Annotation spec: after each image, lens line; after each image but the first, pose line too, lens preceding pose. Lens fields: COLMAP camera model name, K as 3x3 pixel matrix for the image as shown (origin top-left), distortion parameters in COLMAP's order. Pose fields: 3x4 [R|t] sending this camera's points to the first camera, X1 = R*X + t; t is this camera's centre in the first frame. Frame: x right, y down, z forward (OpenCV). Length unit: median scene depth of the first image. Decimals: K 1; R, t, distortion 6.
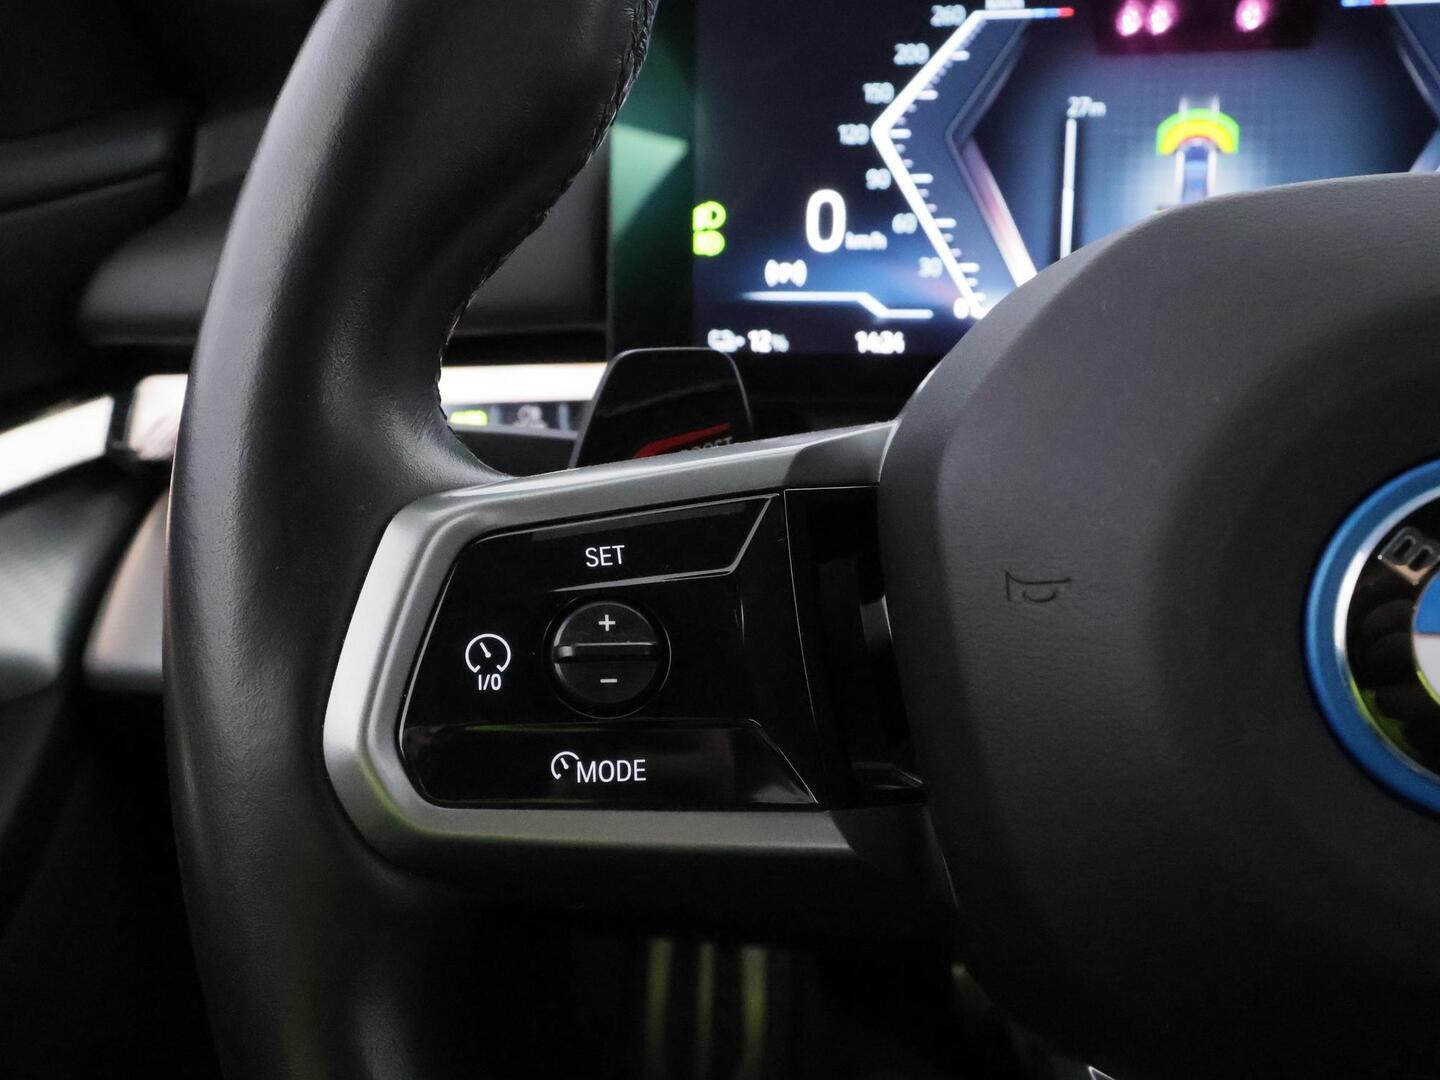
lens RADIAL K [[1163.2, 0, 720.0], [0, 1163.2, 540.0], [0, 0, 1]] dist [0.077338, -0.000536]
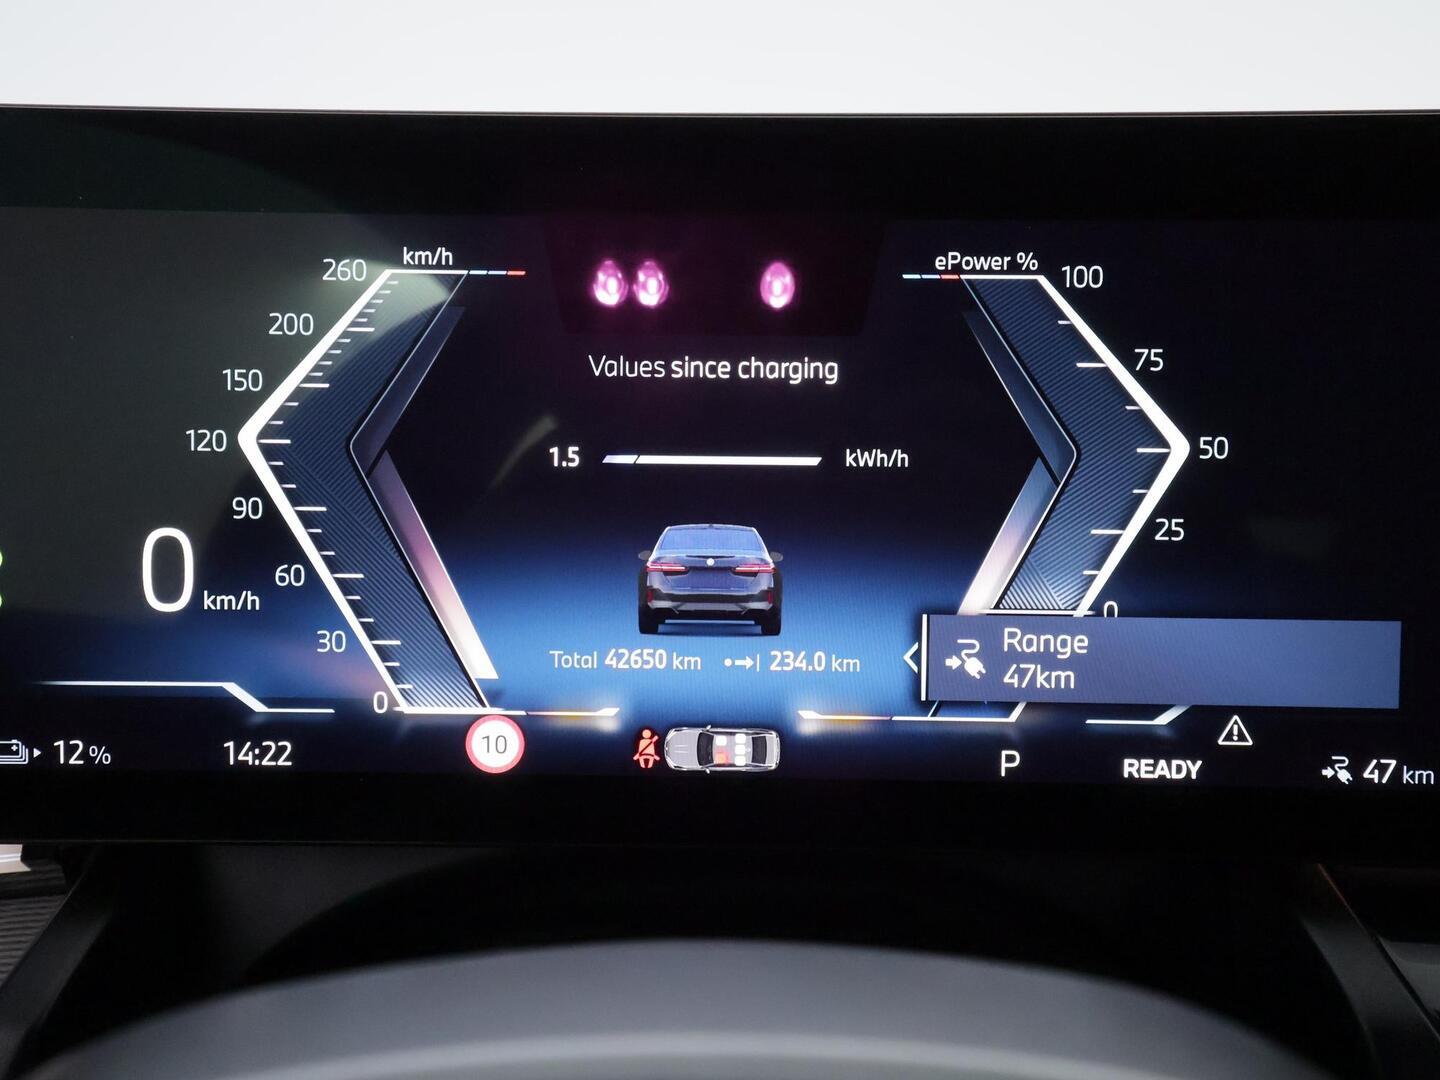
lens RADIAL K [[1047.6, 0, 720.0], [0, 1047.6, 540.0], [0, 0, 1]] dist [-0.002137, -0.001133]
pose [[0.893031, 0.072578, 0.444103, 0.111354], [0.085843, 0.941307, -0.326454, -0.076170], [-0.441730, 0.329657, 0.834386, 0.397410]]
